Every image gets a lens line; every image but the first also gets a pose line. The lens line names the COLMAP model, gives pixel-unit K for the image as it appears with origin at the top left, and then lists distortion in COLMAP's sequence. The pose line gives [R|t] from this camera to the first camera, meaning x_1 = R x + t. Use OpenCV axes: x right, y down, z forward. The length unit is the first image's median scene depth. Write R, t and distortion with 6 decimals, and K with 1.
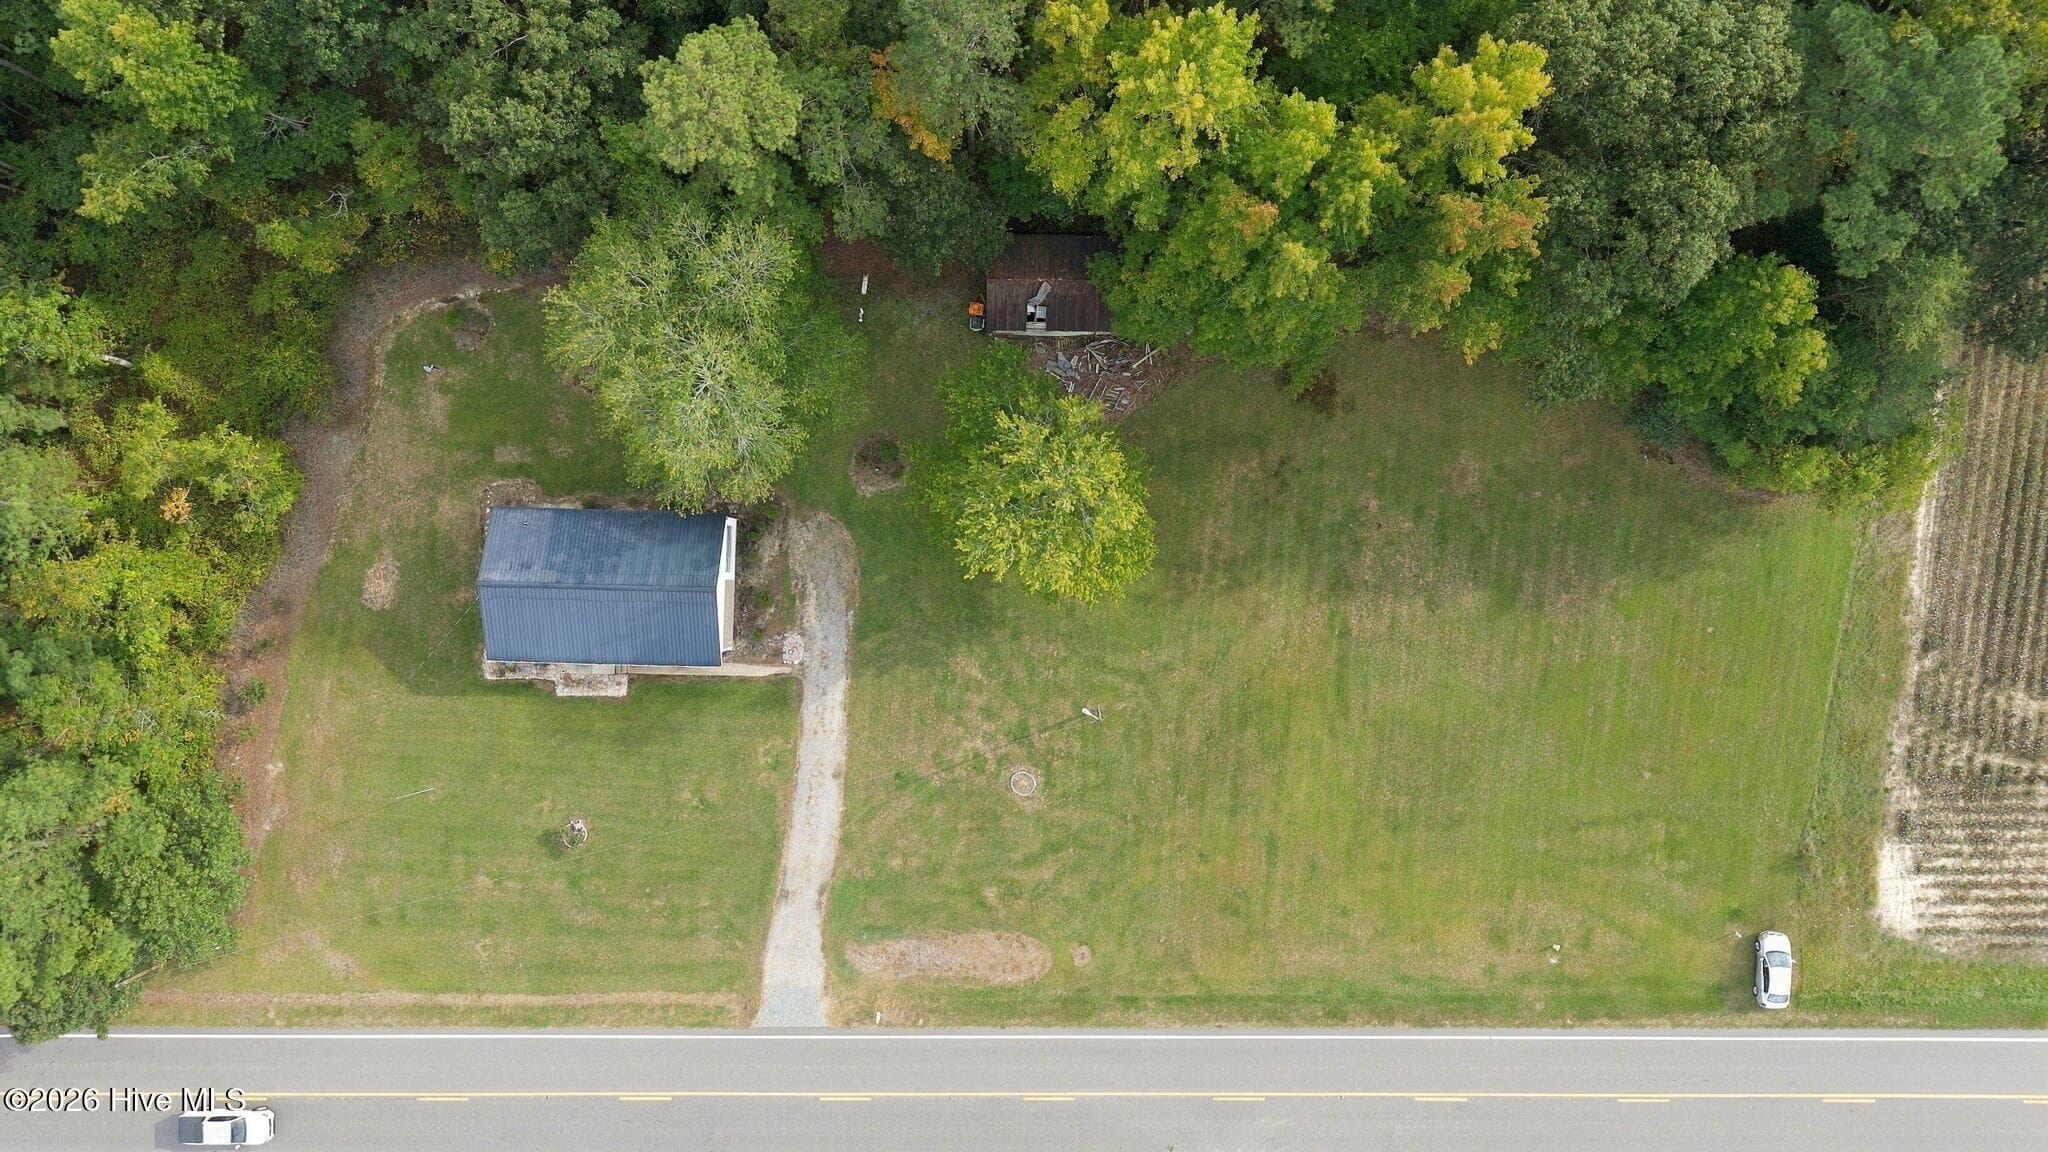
lens RADIAL K [[1353.4, 0, 1024.0], [0, 1353.4, 576.0], [0, 0, 1]] dist [0.046886, -0.058970]
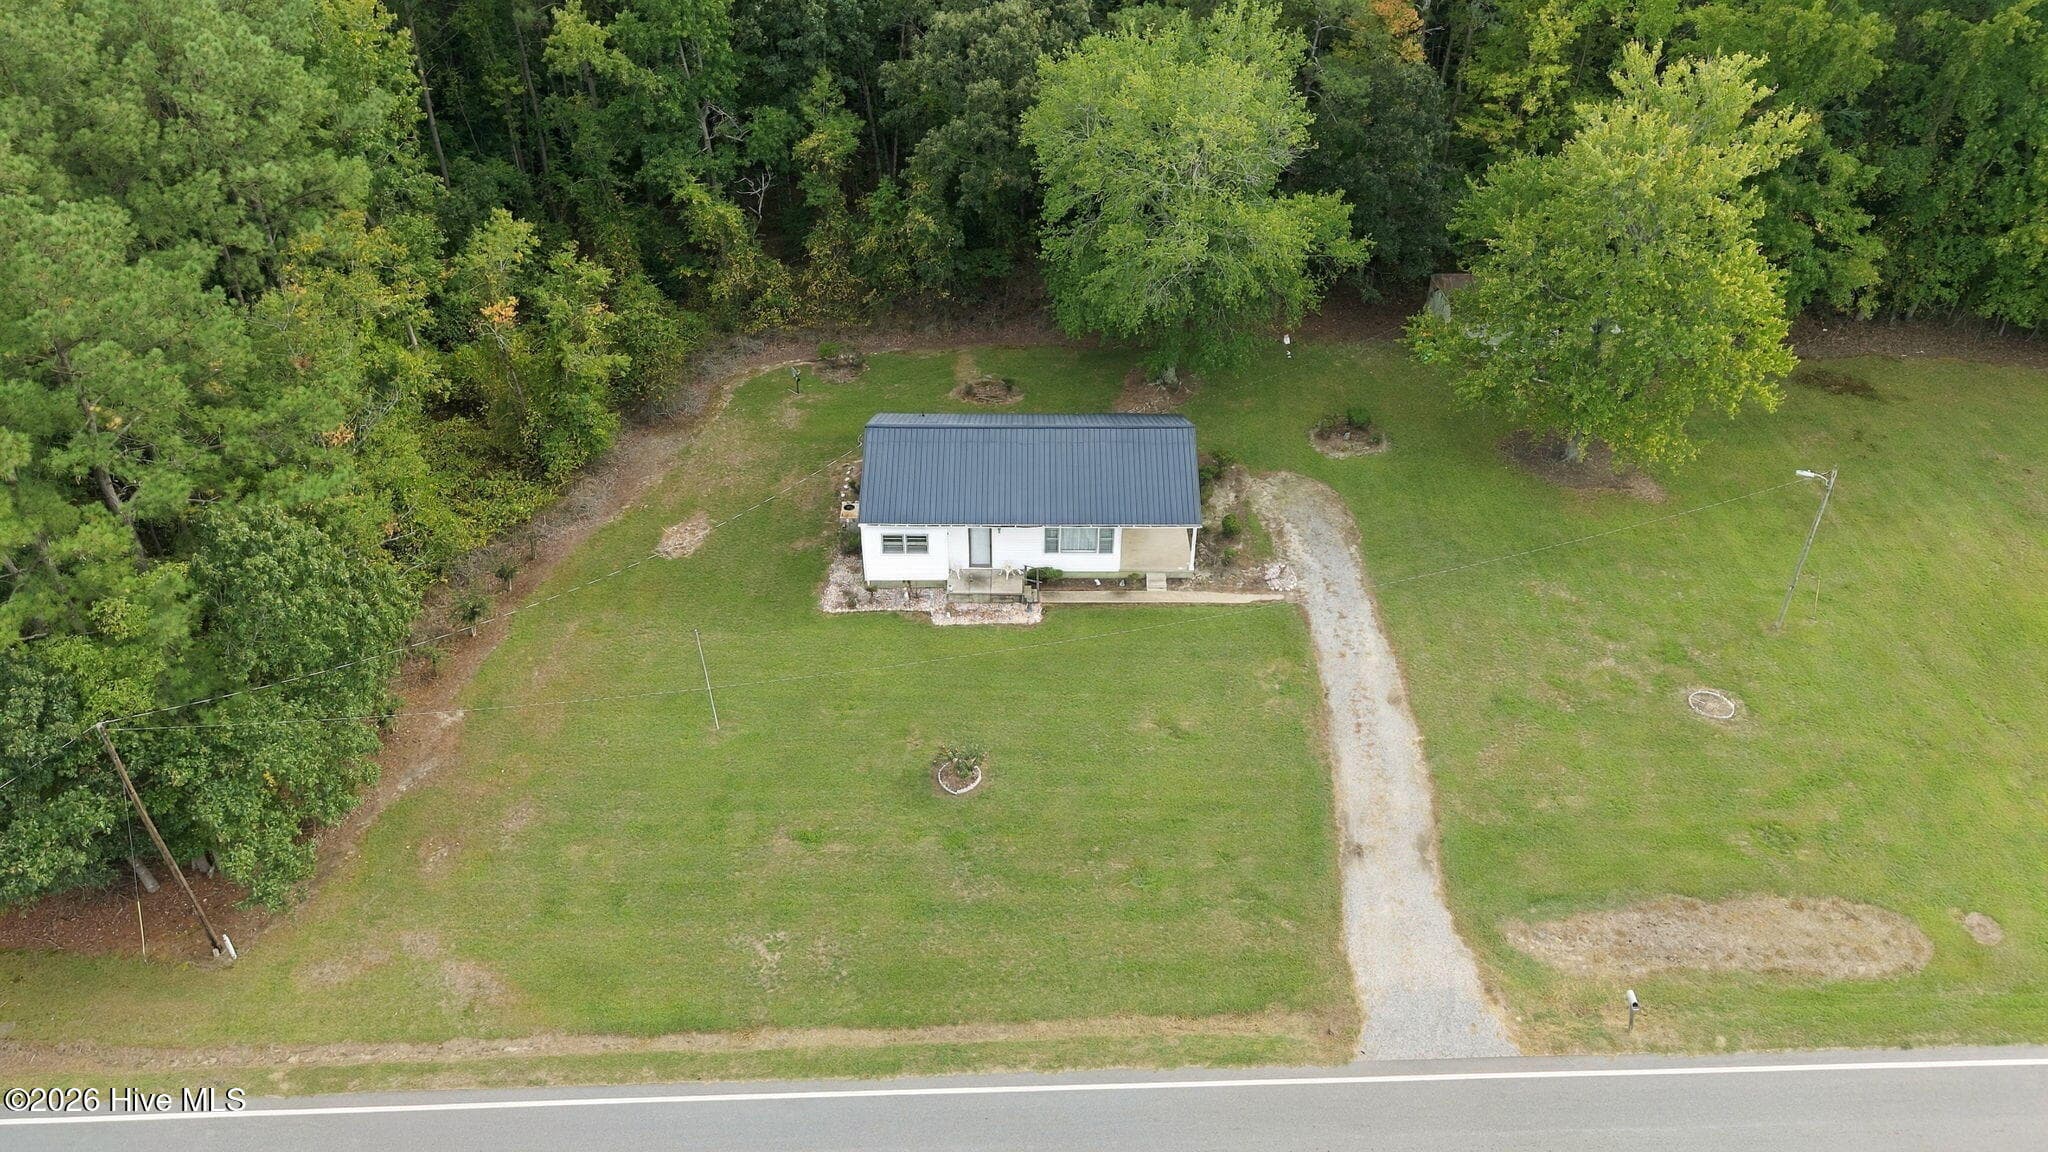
lens RADIAL K [[1359.5, 0, 1026.8], [0, 1359.5, 573.7], [0, 0, 1]] dist [0.063979, -0.088159]
pose [[0.999430, -0.012578, 0.031313, -0.318418], [0.032733, 0.586933, -0.808974, 0.596702], [-0.008204, 0.809538, 0.587010, 0.602255]]
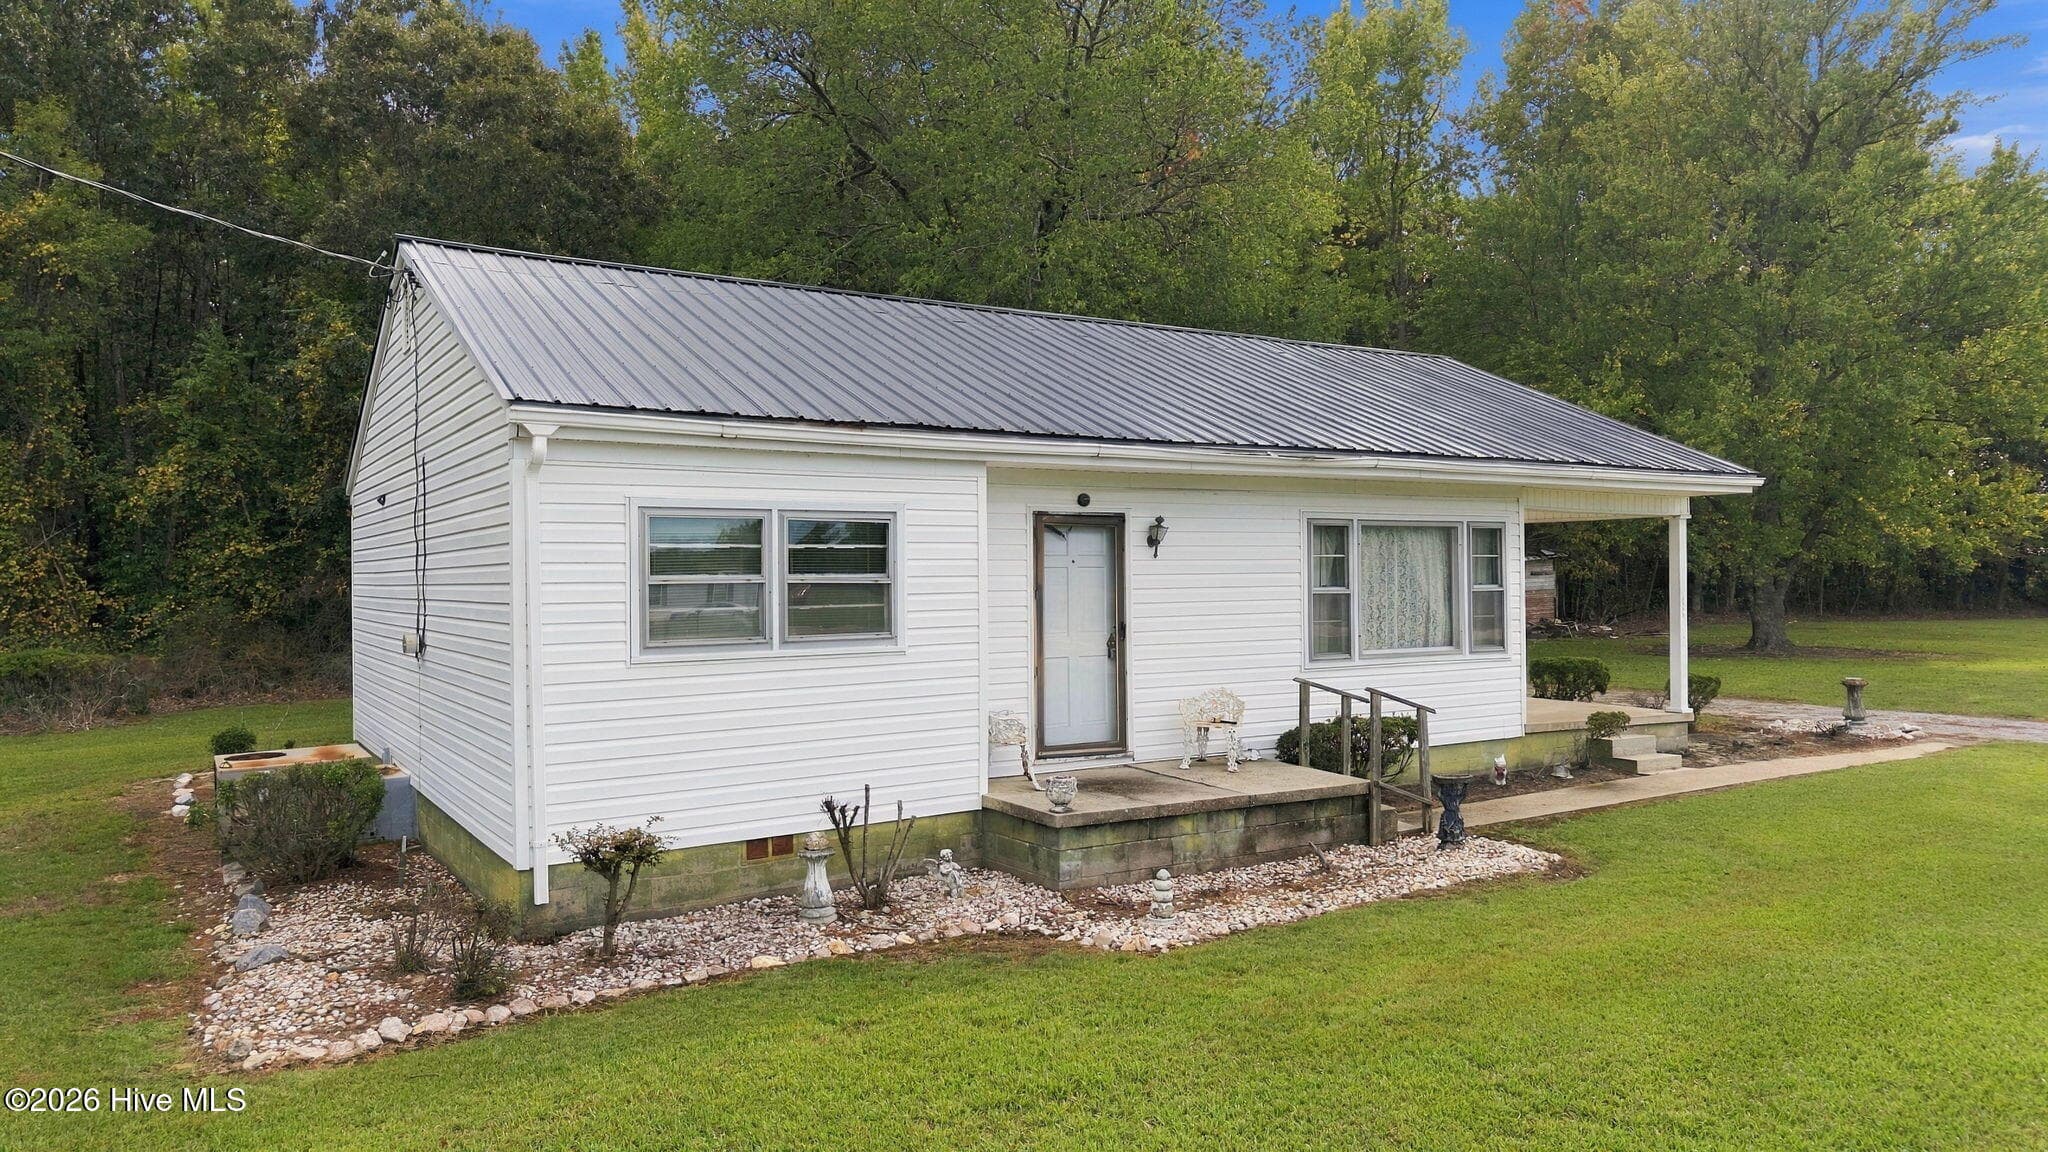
lens RADIAL K [[1359.5, 0, 1026.8], [0, 1359.5, 573.7], [0, 0, 1]] dist [0.063979, -0.088159]
pose [[0.838552, -0.004841, 0.544800, -0.400769], [0.544795, 0.017342, -0.838390, 0.166033], [-0.005389, 0.999838, 0.017180, 0.971743]]
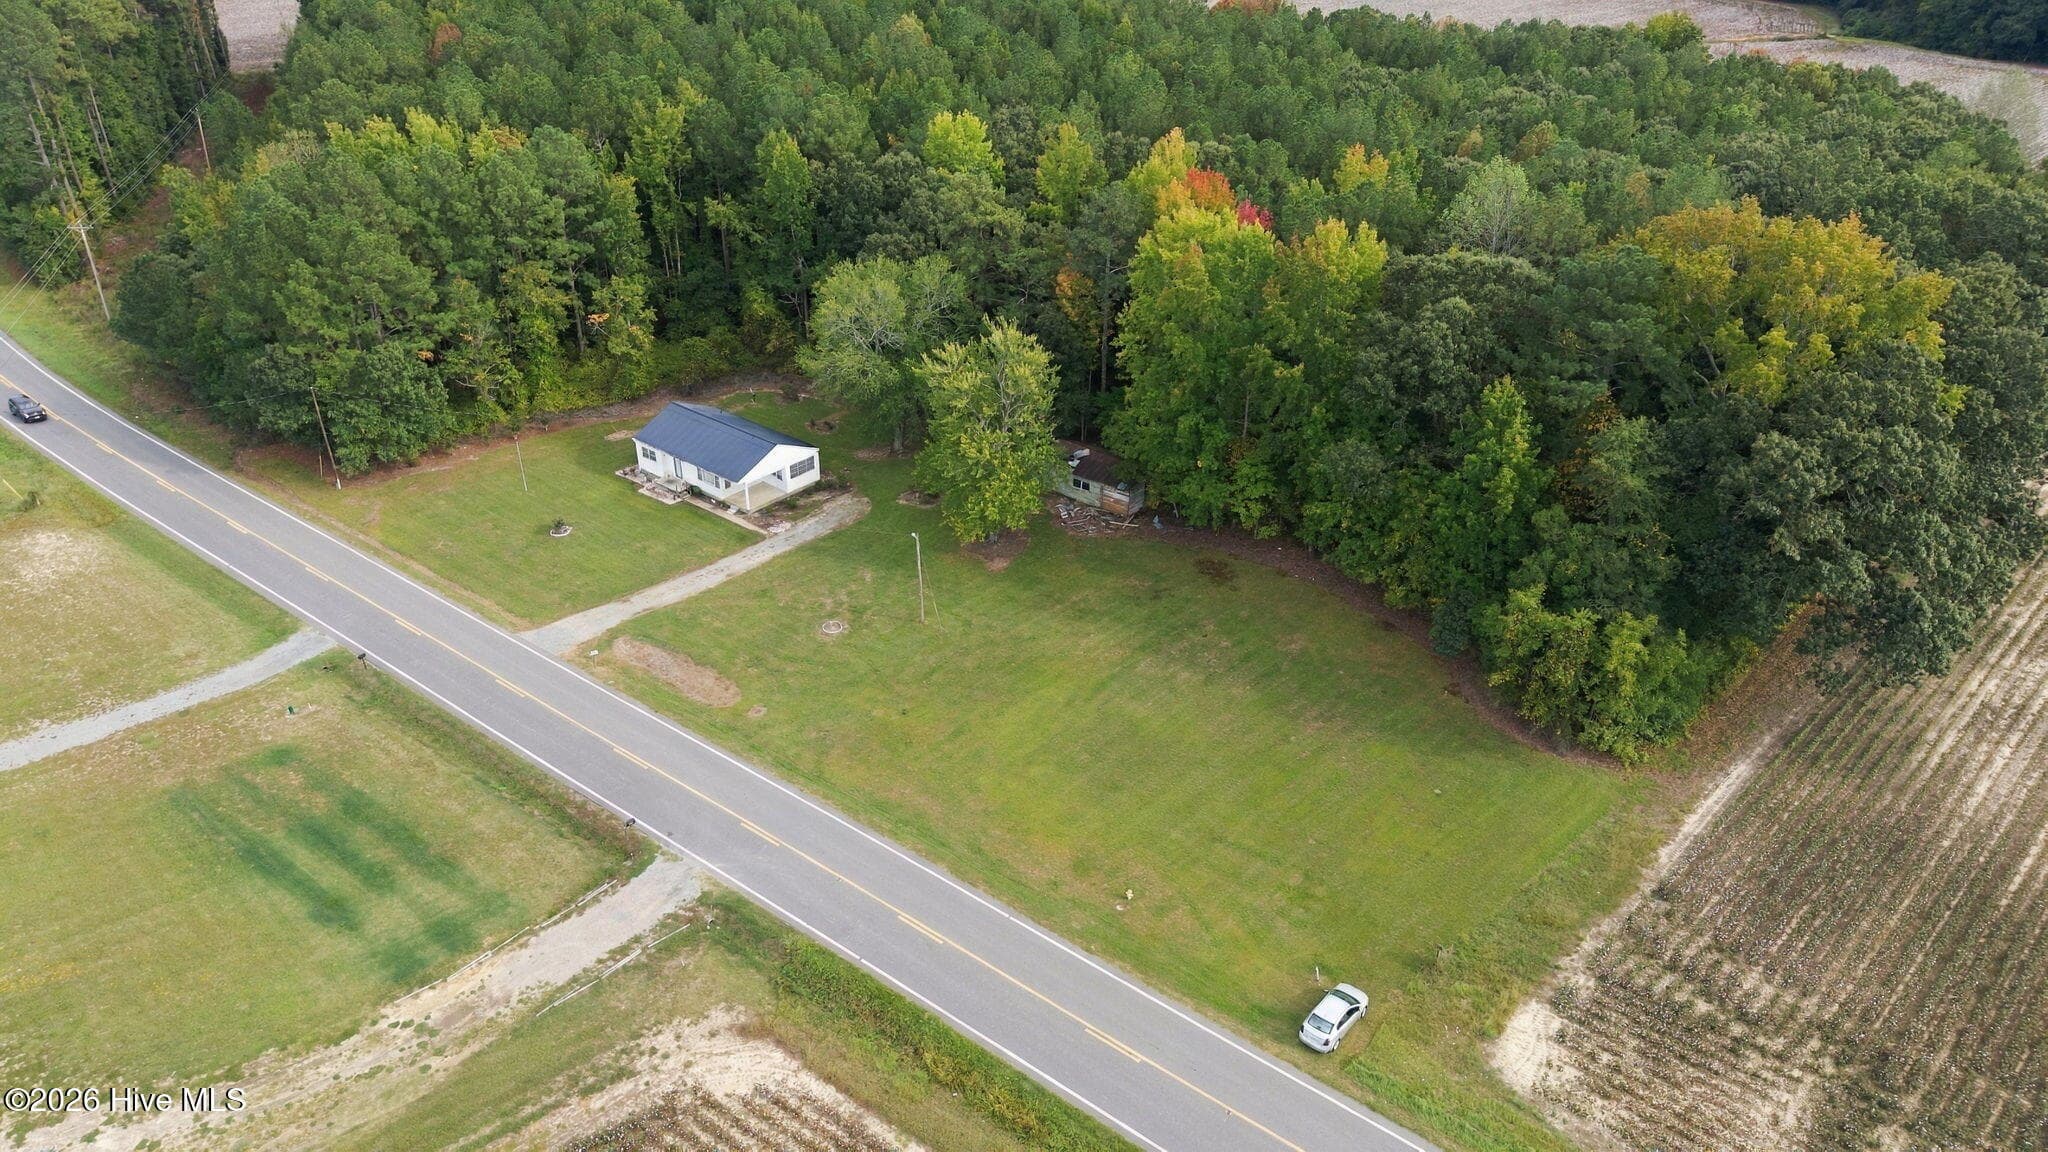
lens RADIAL K [[1359.5, 0, 1026.8], [0, 1359.5, 573.7], [0, 0, 1]] dist [0.063979, -0.088159]
pose [[0.791194, 0.312454, -0.525723, 0.740826], [-0.611548, 0.397756, -0.683958, 0.839924], [-0.004596, 0.862649, 0.505783, 0.360436]]
